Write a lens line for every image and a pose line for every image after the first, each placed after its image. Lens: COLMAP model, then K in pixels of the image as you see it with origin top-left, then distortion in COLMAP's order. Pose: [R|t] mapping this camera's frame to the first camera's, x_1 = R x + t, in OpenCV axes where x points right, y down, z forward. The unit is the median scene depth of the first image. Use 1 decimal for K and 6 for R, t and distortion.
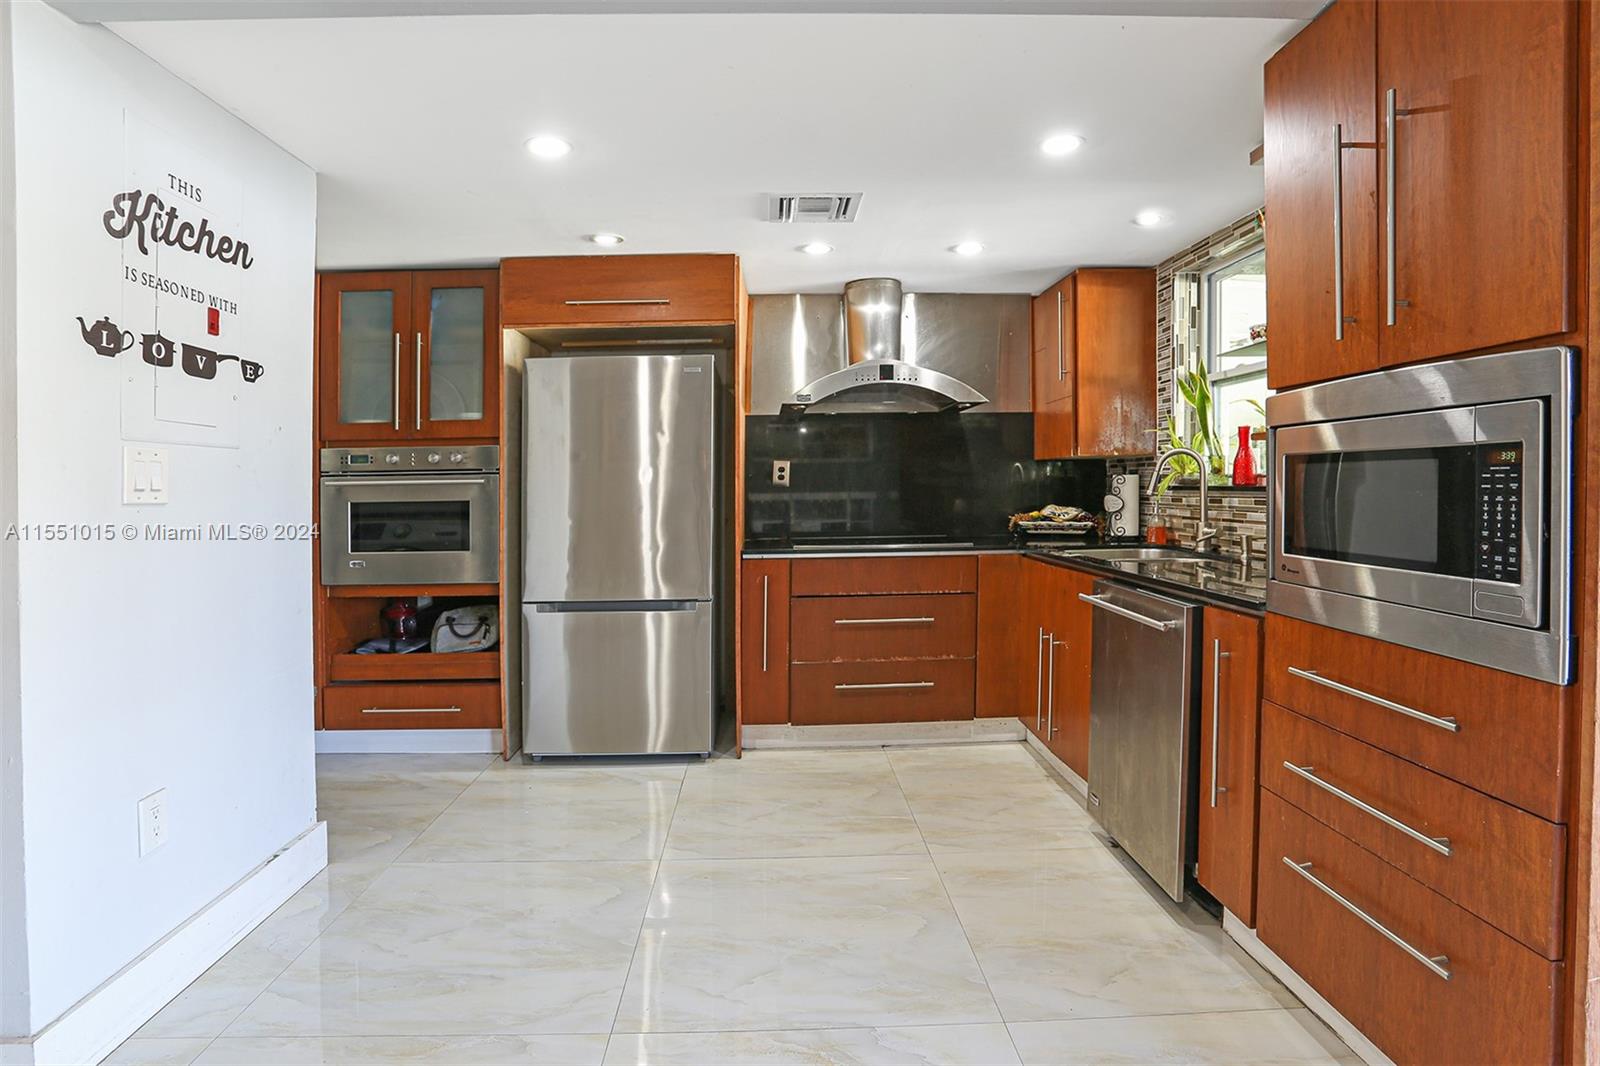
lens RADIAL K [[832.4, 0, 784.9], [0, 832.4, 505.3], [0, 0, 1]] dist [-0.065330, 0.025066]
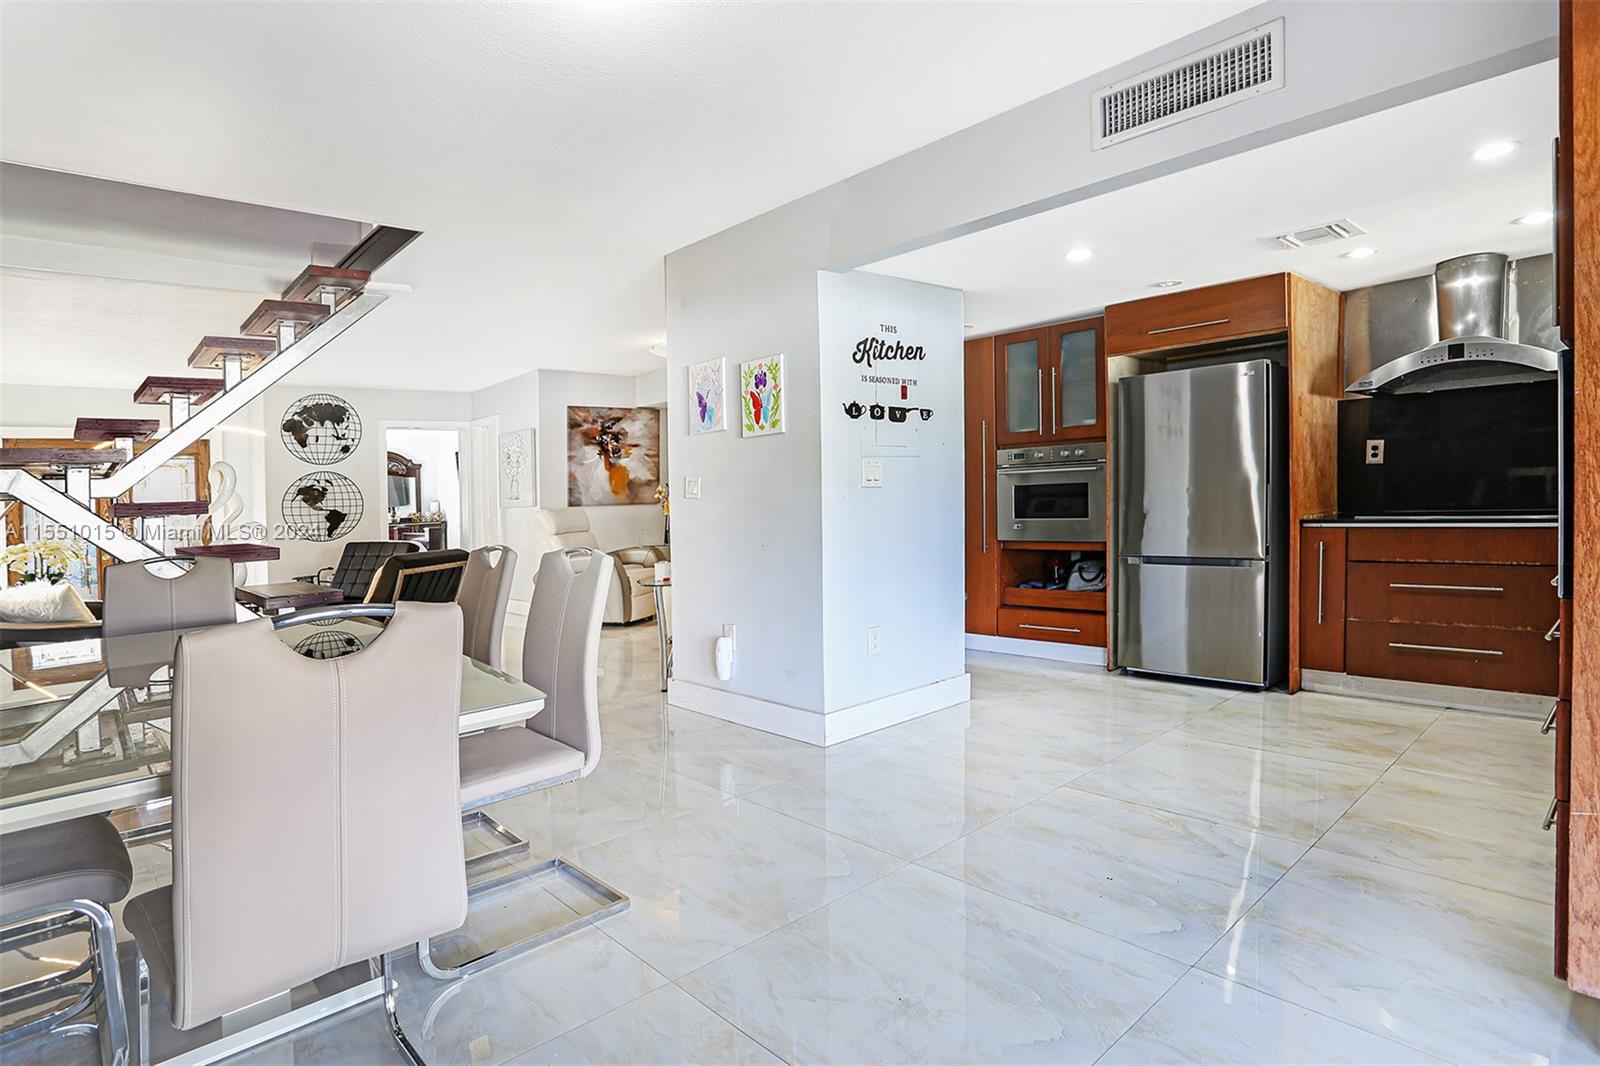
lens RADIAL K [[832.4, 0, 795.1], [0, 832.4, 540.5], [0, 0, 1]] dist [-0.065330, 0.025066]
pose [[0.643406, 0.031503, -0.764876, 0.411726], [0.015238, 0.998428, 0.053941, 0.011097], [0.765373, -0.046361, 0.641915, -0.310122]]
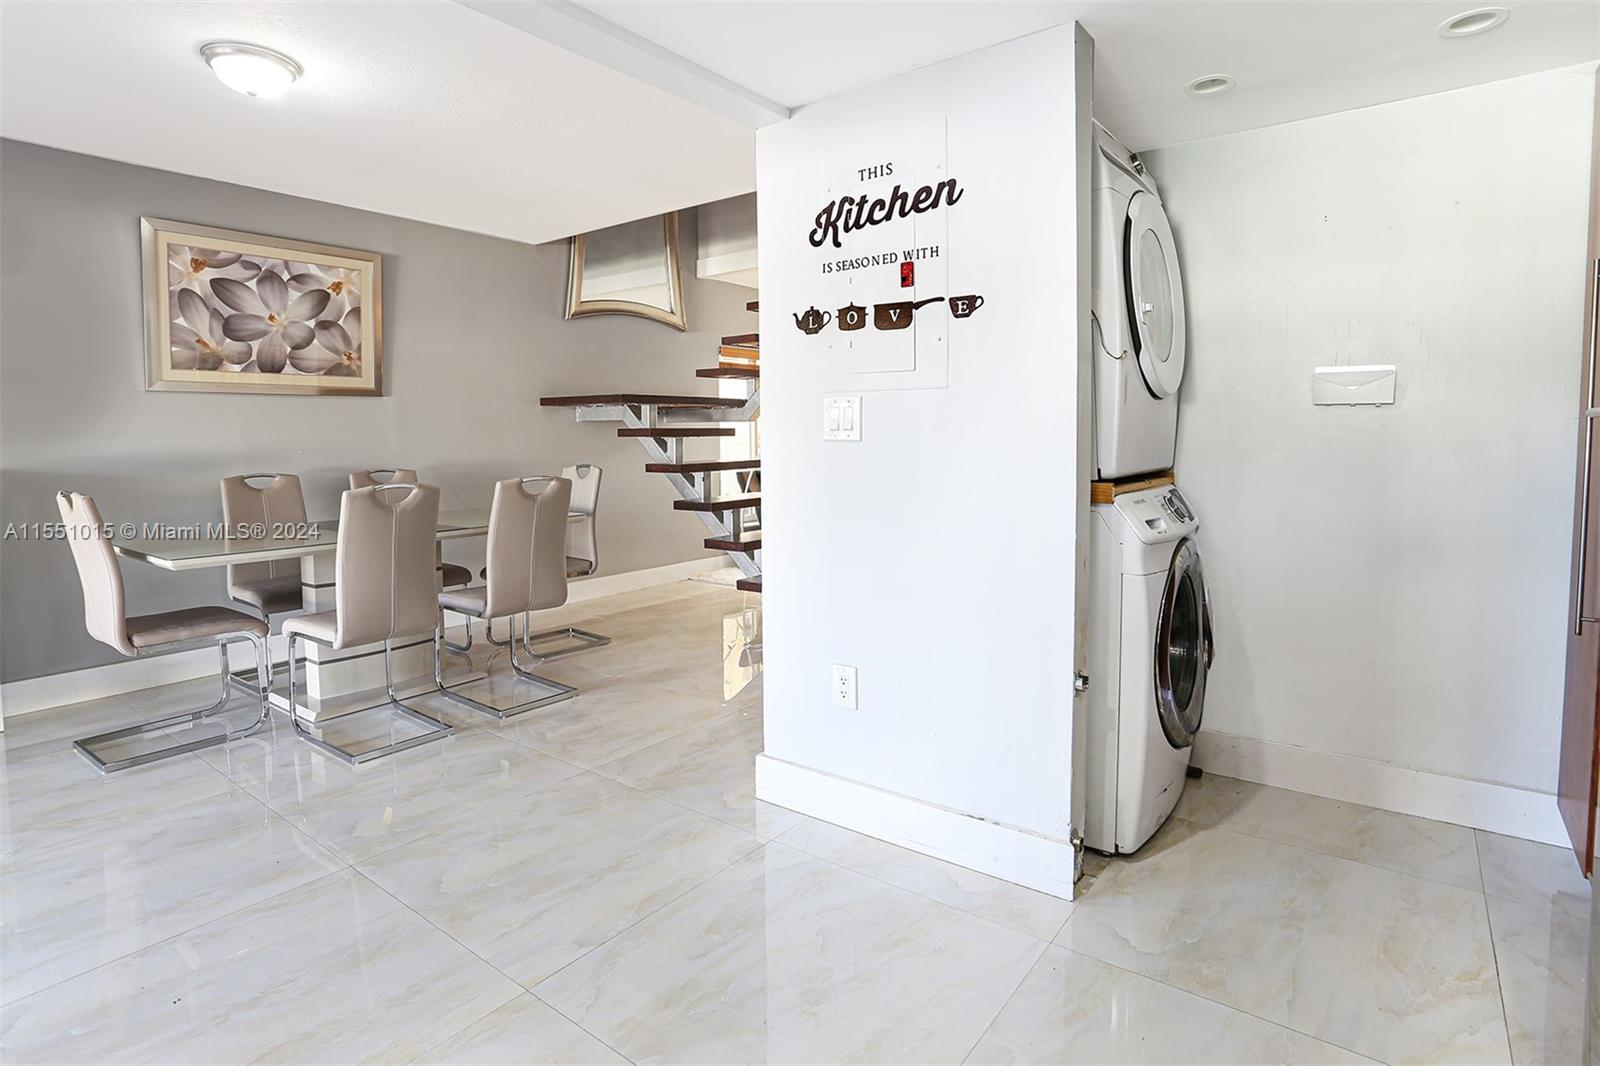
lens RADIAL K [[832.4, 0, 801.1], [0, 832.4, 477.7], [0, 0, 1]] dist [-0.065330, 0.025066]
pose [[-0.638412, 0.061686, -0.767219, 0.158684], [-0.000759, 0.996732, 0.080771, -0.027266], [0.769695, 0.052147, -0.636279, 0.997670]]
